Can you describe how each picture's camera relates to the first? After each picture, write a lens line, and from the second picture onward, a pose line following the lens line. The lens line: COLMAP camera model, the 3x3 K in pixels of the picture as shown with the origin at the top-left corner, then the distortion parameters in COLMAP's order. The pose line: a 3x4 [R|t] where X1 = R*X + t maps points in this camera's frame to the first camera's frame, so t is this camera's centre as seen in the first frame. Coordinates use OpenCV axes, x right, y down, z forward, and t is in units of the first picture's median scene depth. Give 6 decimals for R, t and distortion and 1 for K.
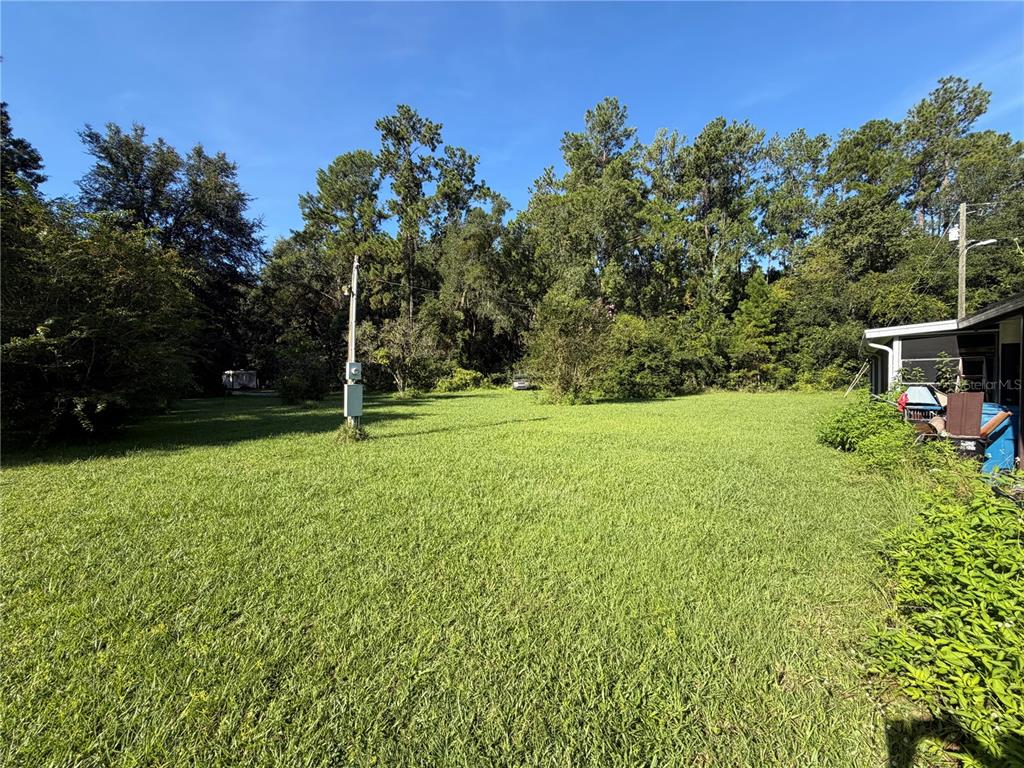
lens RADIAL K [[409.9, 0, 510.0], [0, 409.9, 373.7], [0, 0, 1]] dist [0.000683, 0.000037]
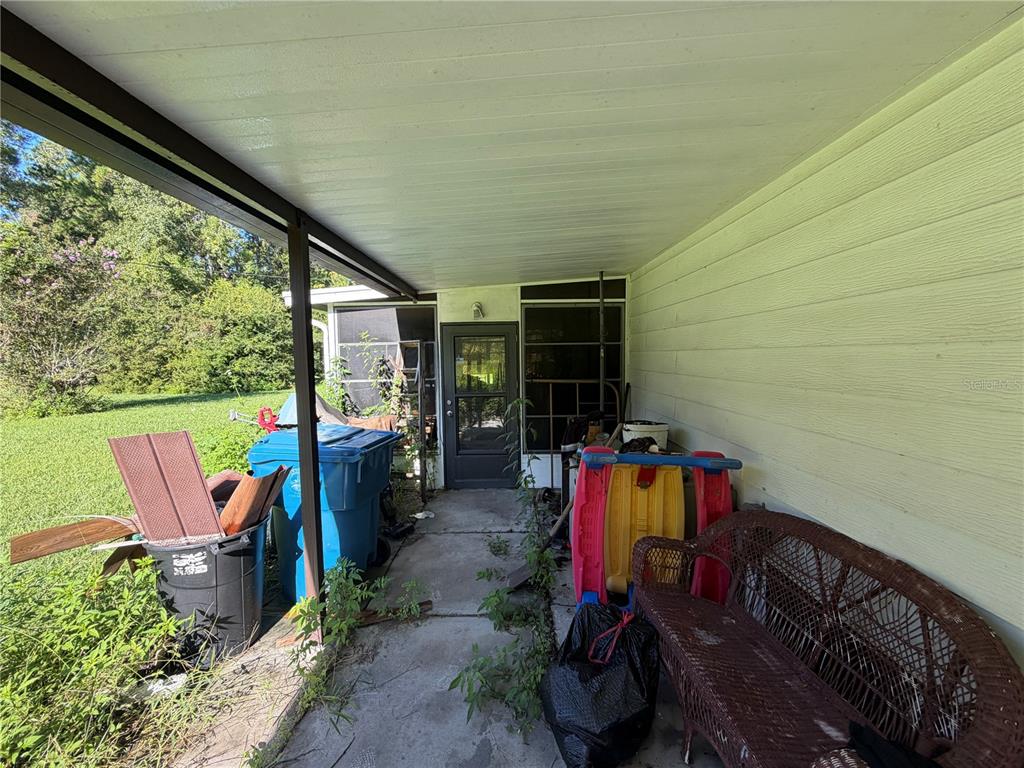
lens RADIAL K [[409.9, 0, 510.0], [0, 409.9, 373.7], [0, 0, 1]] dist [0.000683, 0.000037]
pose [[0.770612, -0.033923, 0.636401, 0.218410], [0.007877, 0.999013, 0.043714, -0.004248], [-0.637256, -0.028673, 0.770118, 0.100076]]
